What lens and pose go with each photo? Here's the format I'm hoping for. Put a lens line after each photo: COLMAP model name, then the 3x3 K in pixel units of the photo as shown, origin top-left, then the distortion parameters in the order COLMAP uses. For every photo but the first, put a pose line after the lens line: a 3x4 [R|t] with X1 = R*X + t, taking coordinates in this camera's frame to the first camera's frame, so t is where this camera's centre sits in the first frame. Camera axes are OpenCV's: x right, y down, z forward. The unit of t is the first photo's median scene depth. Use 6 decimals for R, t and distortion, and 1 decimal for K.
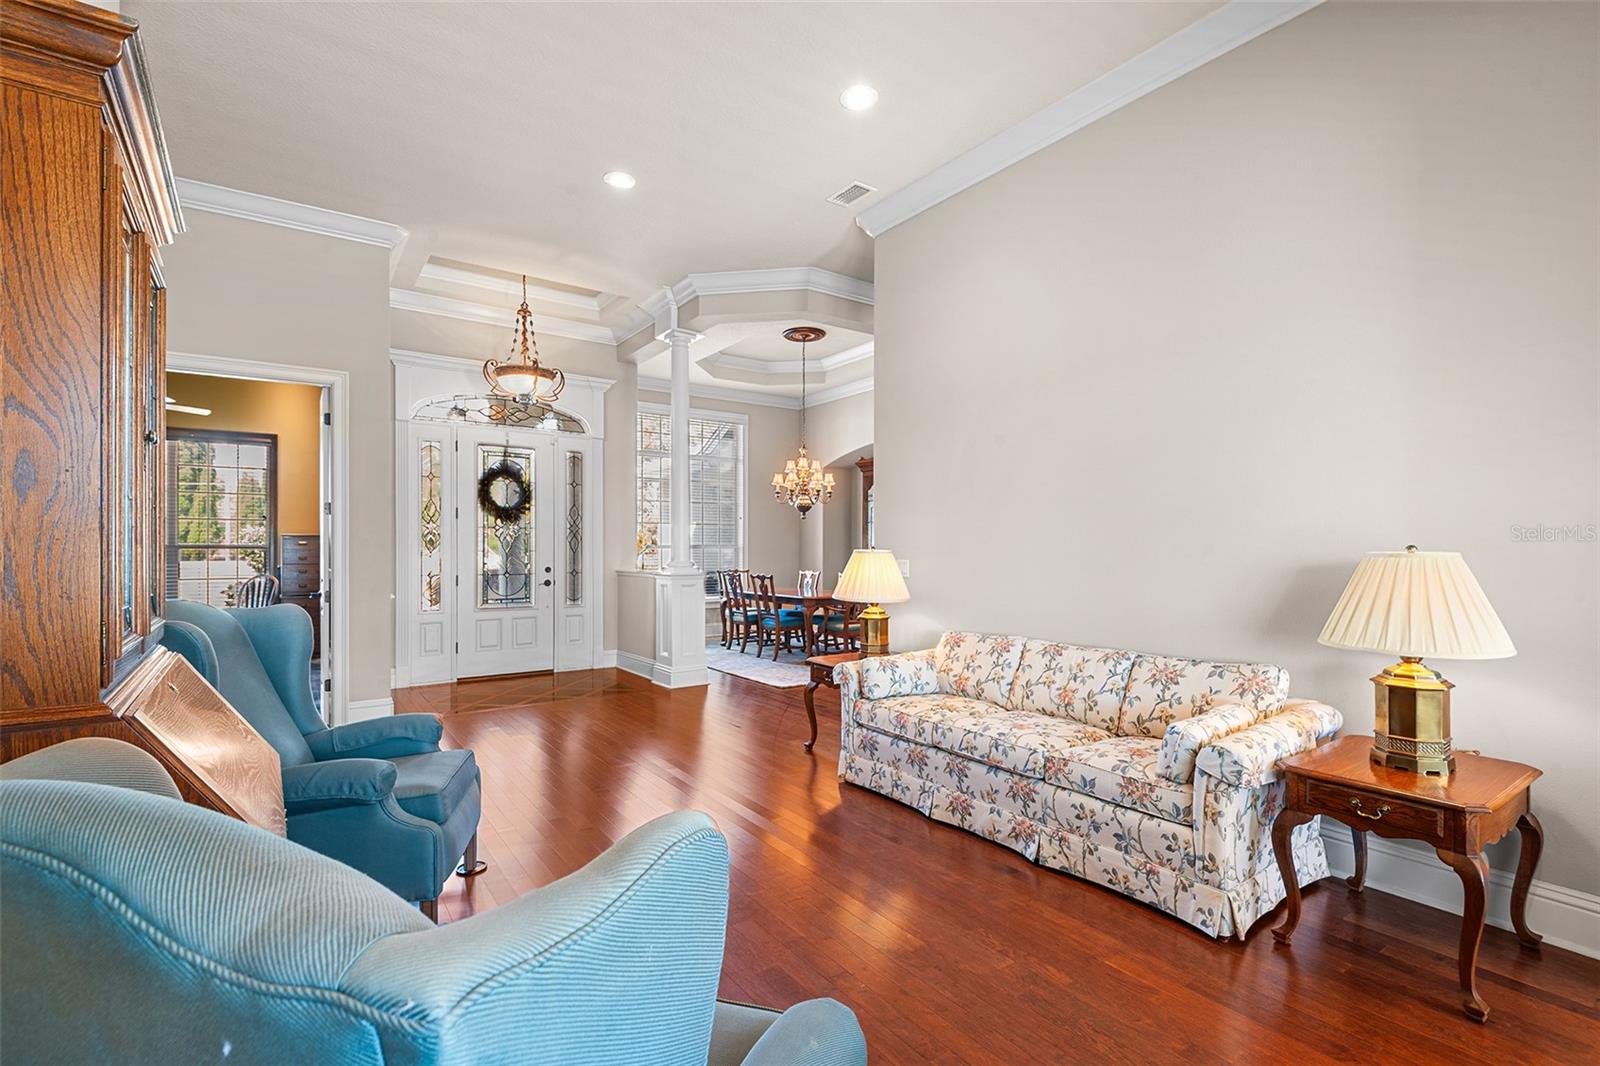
lens RADIAL K [[727.9, 0, 800.5], [0, 727.9, 543.9], [0, 0, 1]] dist [0.038347, -0.028246]
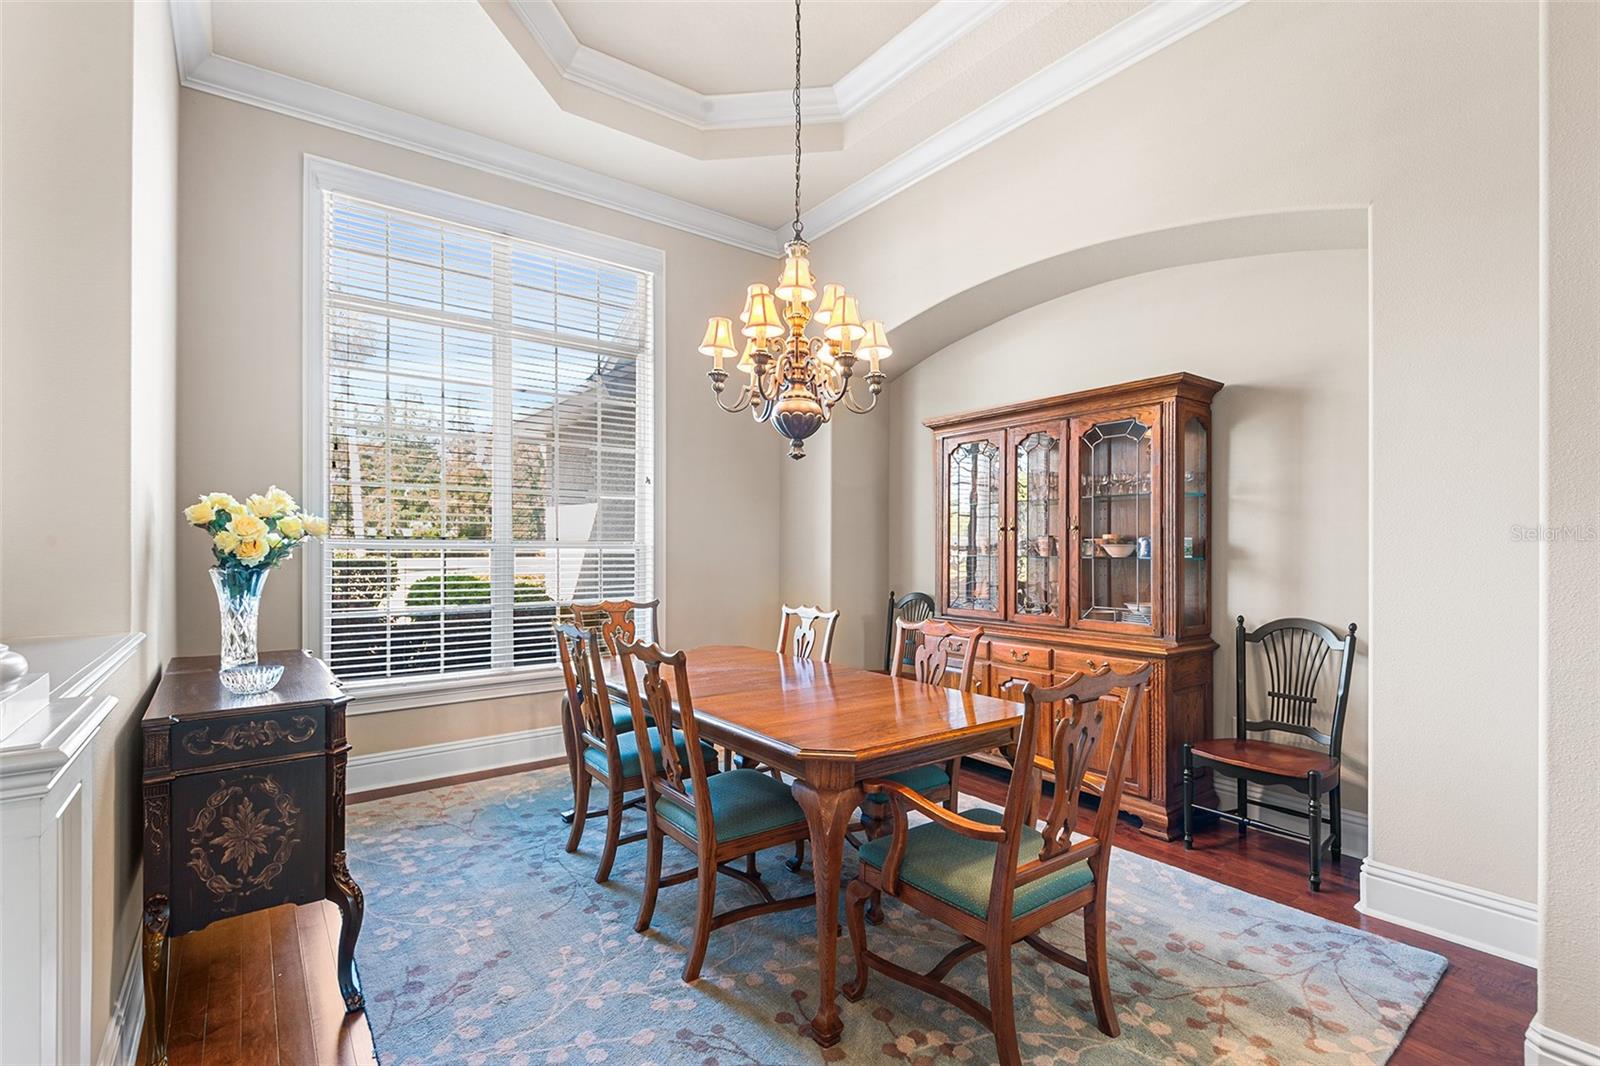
lens RADIAL K [[727.9, 0, 800.5], [0, 727.9, 543.9], [0, 0, 1]] dist [0.038347, -0.028246]
pose [[0.999362, 0.001617, 0.035684, -0.006752], [-0.001601, 0.999999, -0.000477, 0.004701], [-0.035684, 0.000420, 0.999363, 0.766004]]
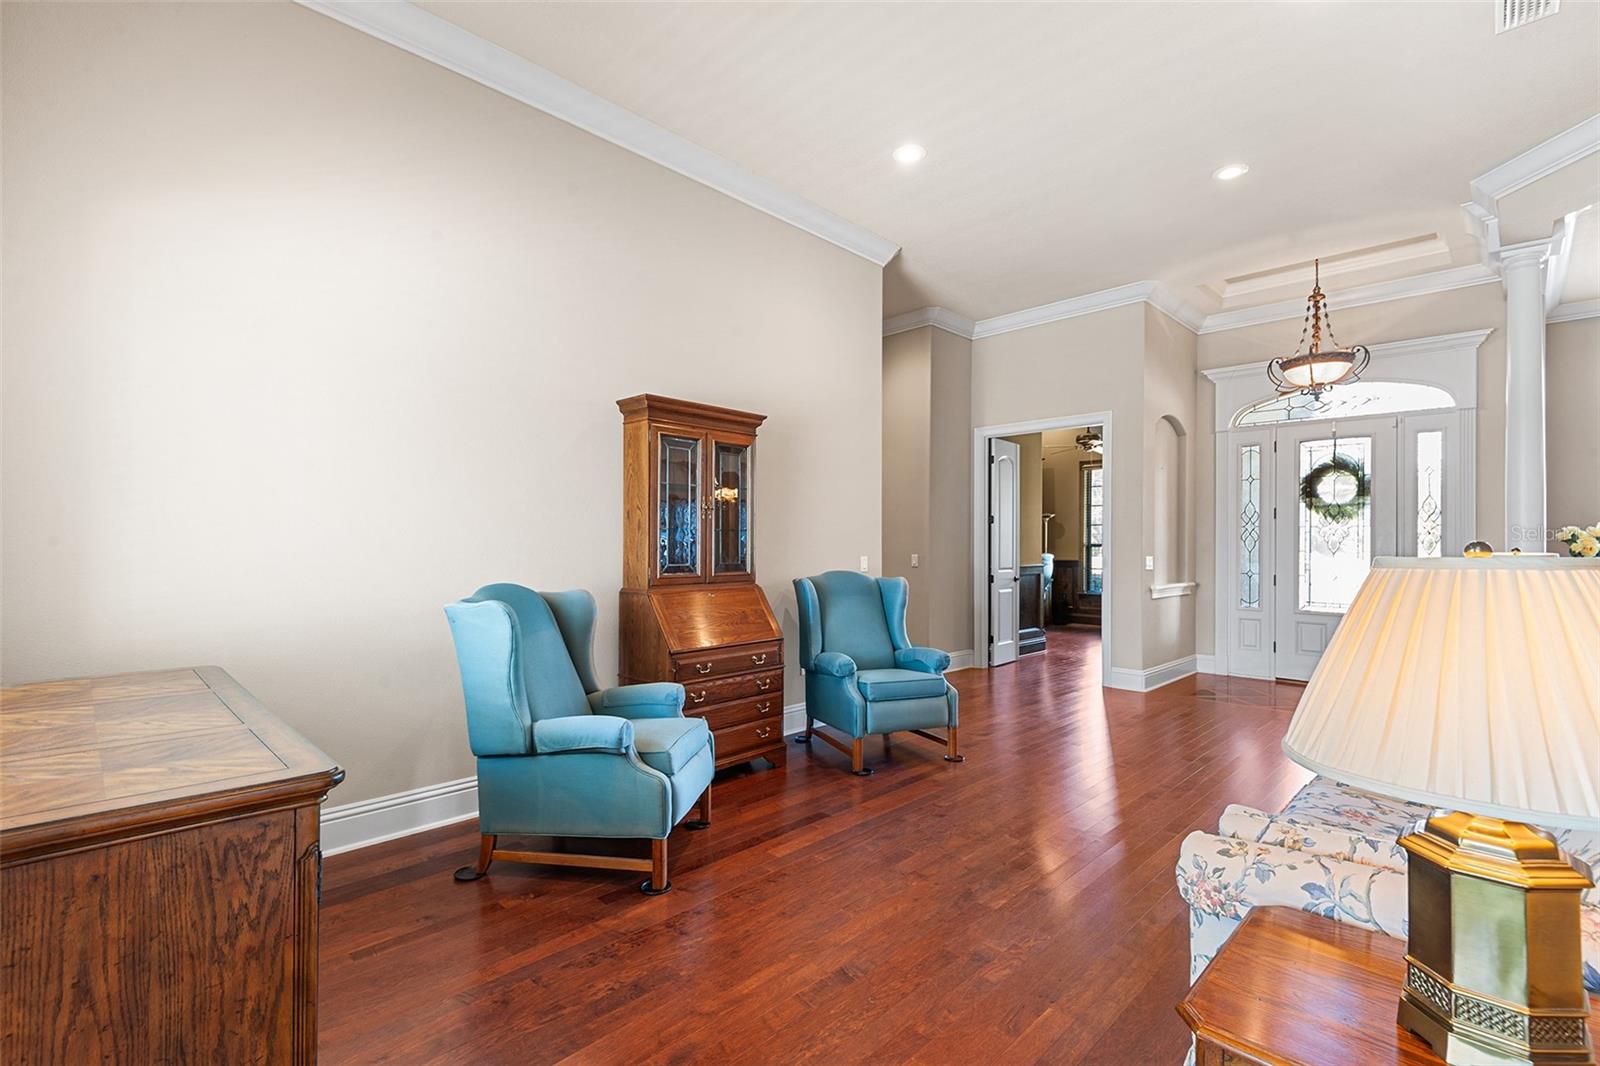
lens RADIAL K [[721.2, 0, 792.3], [0, 721.2, 537.9], [0, 0, 1]] dist [0.035758, -0.024557]
pose [[0.168923, -0.005087, -0.985616, 0.366186], [-0.000096, 0.999987, -0.005178, -0.002415], [0.985629, 0.000969, 0.168920, 0.156803]]
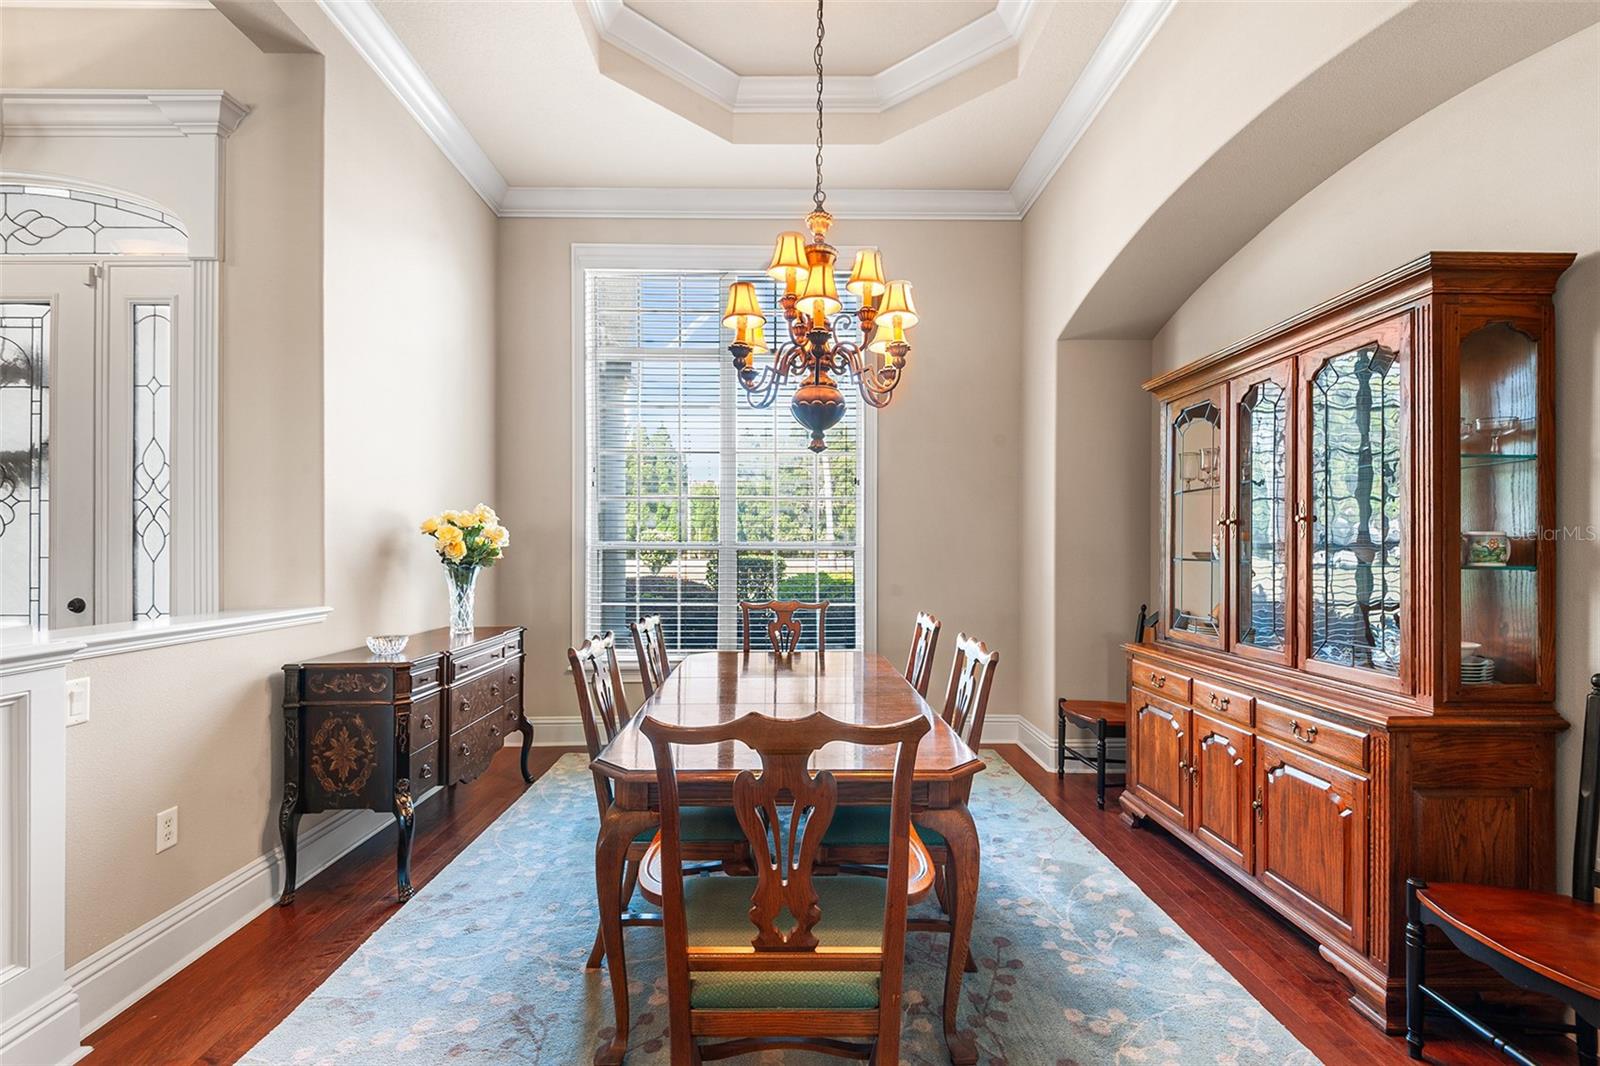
lens RADIAL K [[727.9, 0, 800.5], [0, 727.9, 543.9], [0, 0, 1]] dist [0.038347, -0.028246]
pose [[0.828128, -0.002624, -0.560533, 0.191595], [0.002721, 0.999996, -0.000663, 0.004085], [0.560532, -0.000976, 0.828132, 0.852572]]
